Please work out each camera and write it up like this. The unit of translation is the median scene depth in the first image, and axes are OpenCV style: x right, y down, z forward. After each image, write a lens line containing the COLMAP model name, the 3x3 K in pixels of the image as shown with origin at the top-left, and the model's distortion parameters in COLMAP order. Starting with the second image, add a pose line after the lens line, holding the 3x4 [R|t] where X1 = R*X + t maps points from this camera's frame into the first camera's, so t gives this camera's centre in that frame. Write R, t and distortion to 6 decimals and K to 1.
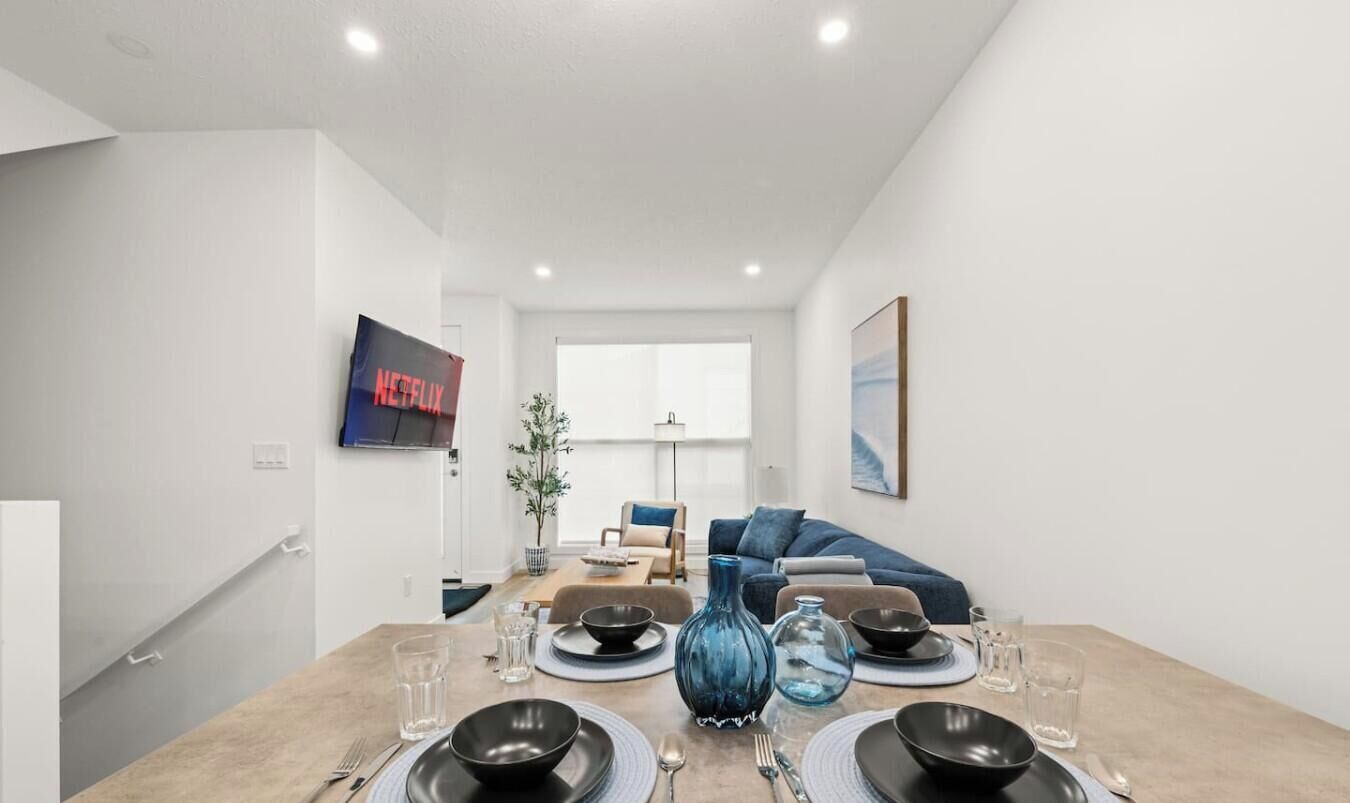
lens RADIAL K [[544.0, 0, 671.9], [0, 544.0, 449.0], [0, 0, 1]] dist [-0.000188, 0.000002]
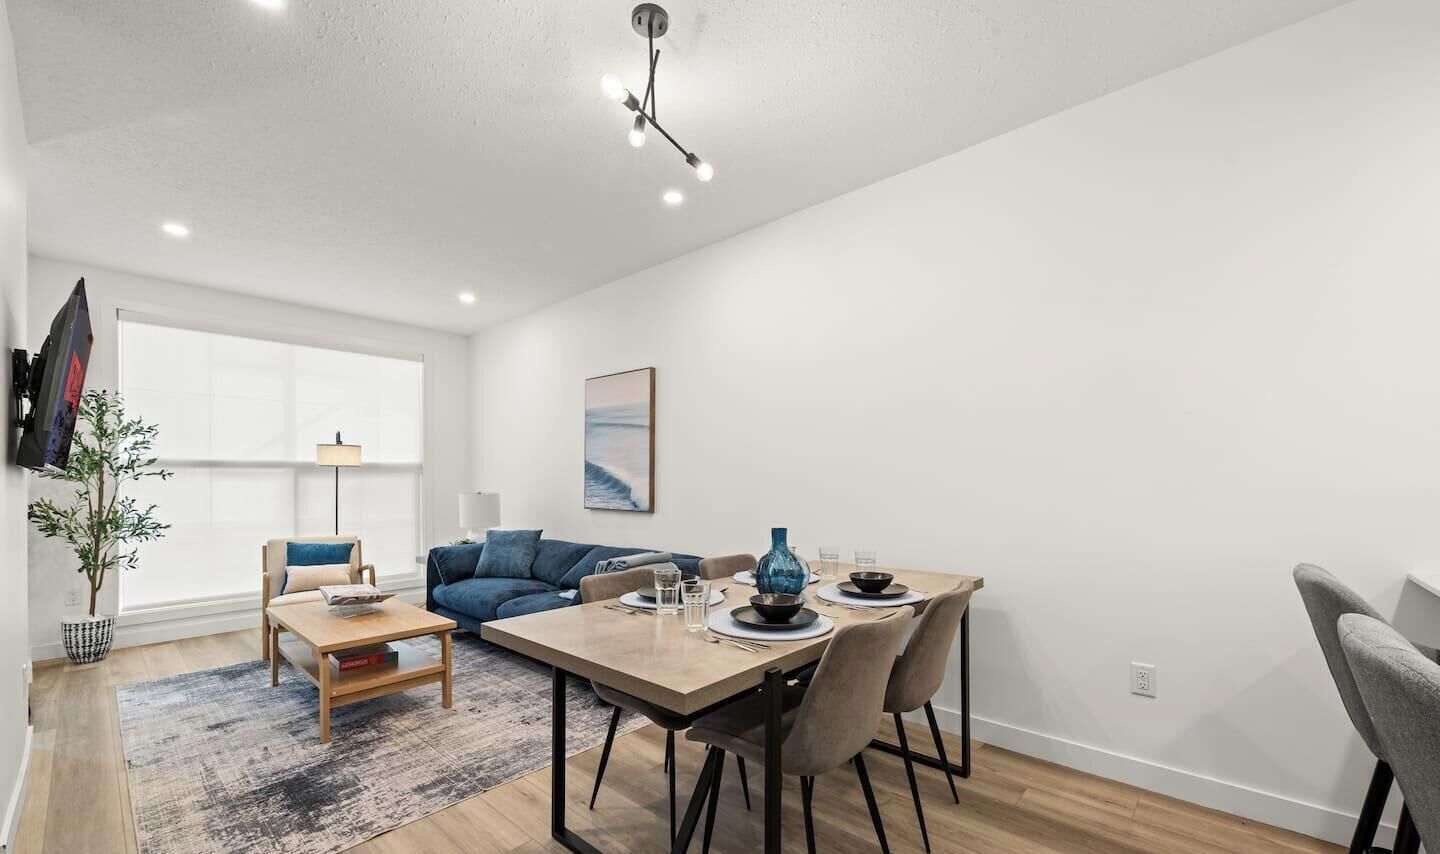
lens RADIAL K [[580.3, 0, 716.7], [0, 580.3, 477.7], [0, 0, 1]] dist [-0.000188, 0.000002]
pose [[0.654520, 0.004977, 0.756029, -0.313220], [-0.007869, 0.999969, 0.000229, 0.000225], [-0.756004, -0.006099, 0.654539, -0.049619]]
